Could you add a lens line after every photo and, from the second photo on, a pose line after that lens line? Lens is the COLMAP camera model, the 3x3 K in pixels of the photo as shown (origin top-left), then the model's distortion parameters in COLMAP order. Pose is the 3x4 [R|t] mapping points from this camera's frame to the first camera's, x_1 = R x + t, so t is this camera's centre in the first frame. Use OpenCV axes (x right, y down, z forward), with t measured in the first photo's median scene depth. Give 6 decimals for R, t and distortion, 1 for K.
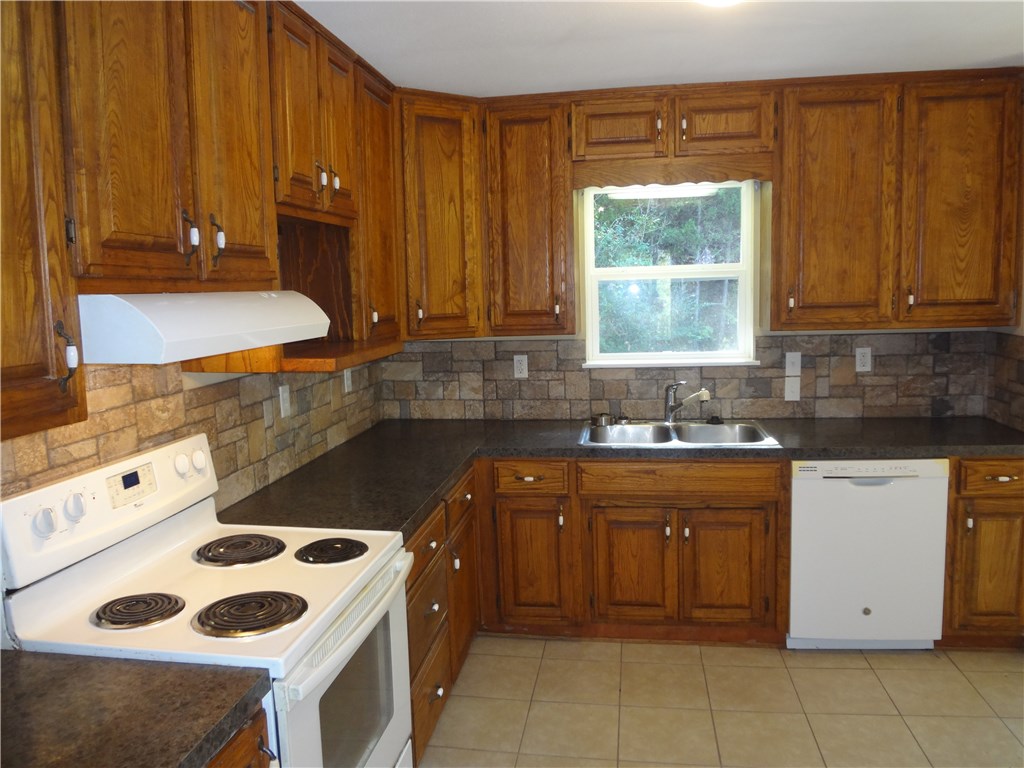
lens RADIAL K [[764.0, 0, 510.8], [0, 764.0, 377.3], [0, 0, 1]] dist [-0.047280, 0.004747]
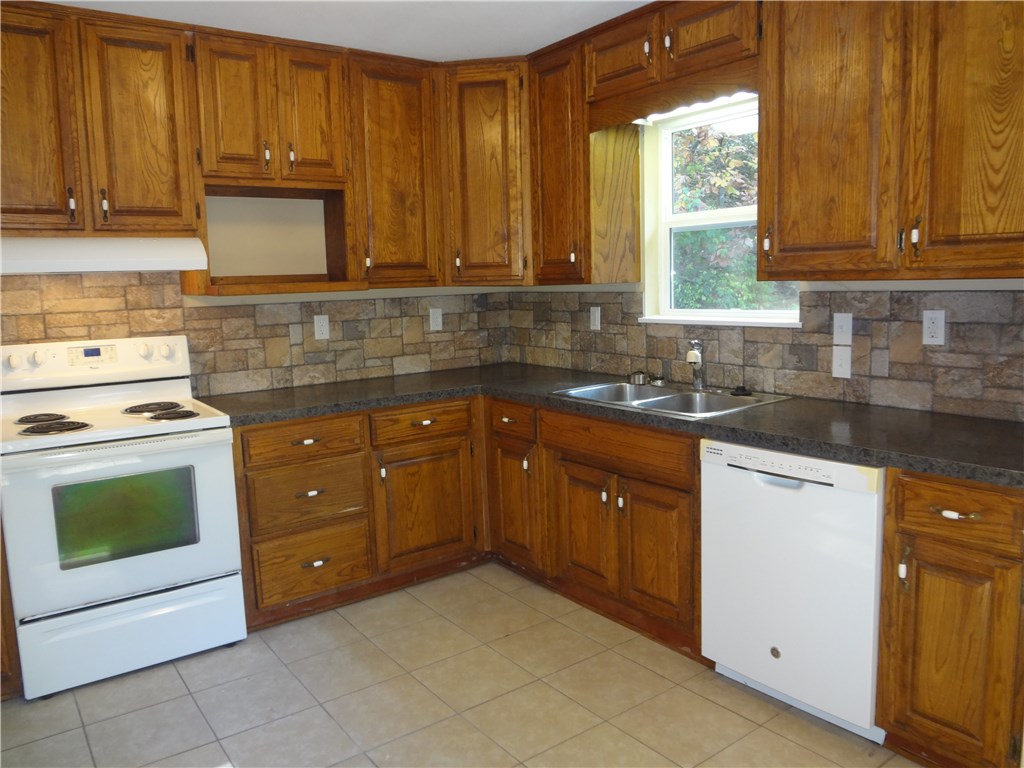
lens RADIAL K [[764.0, 0, 509.6], [0, 764.0, 375.3], [0, 0, 1]] dist [-0.047280, 0.004747]
pose [[0.707780, 0.097468, -0.699677, 0.745558], [-0.075230, 0.995203, 0.062535, 0.006708], [0.702416, 0.008375, 0.711718, 0.258627]]
